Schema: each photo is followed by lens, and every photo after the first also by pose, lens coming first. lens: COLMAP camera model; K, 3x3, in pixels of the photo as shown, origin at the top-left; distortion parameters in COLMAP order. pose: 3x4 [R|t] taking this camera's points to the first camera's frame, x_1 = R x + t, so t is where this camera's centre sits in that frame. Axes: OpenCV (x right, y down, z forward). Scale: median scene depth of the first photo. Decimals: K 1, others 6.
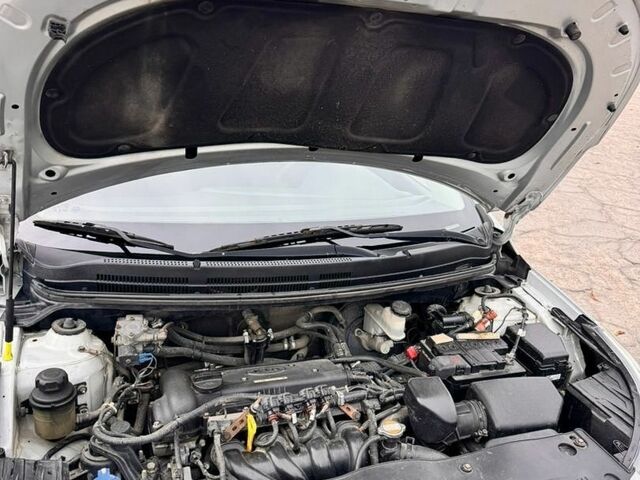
lens RADIAL K [[578.2, 0, 319.7], [0, 578.2, 248.6], [0, 0, 1]] dist [0.141632, -0.290823]
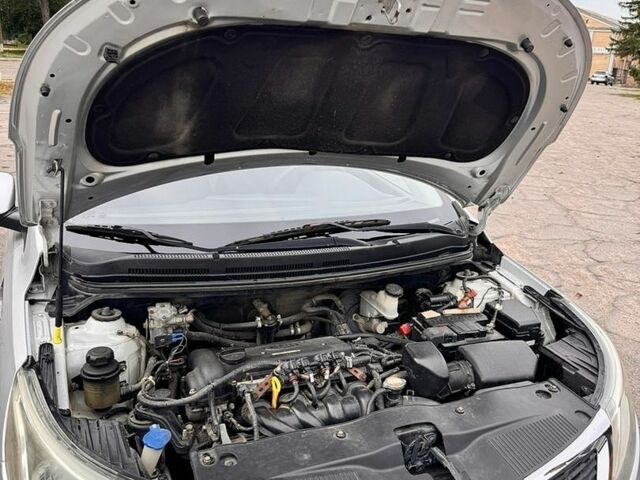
lens RADIAL K [[578.2, 0, 319.7], [0, 578.2, 248.6], [0, 0, 1]] dist [0.141632, -0.290823]
pose [[0.998139, -0.043001, 0.043230, -0.058631], [0.044637, 0.998295, -0.037611, 0.066050], [-0.041539, 0.039471, 0.998357, -0.155337]]
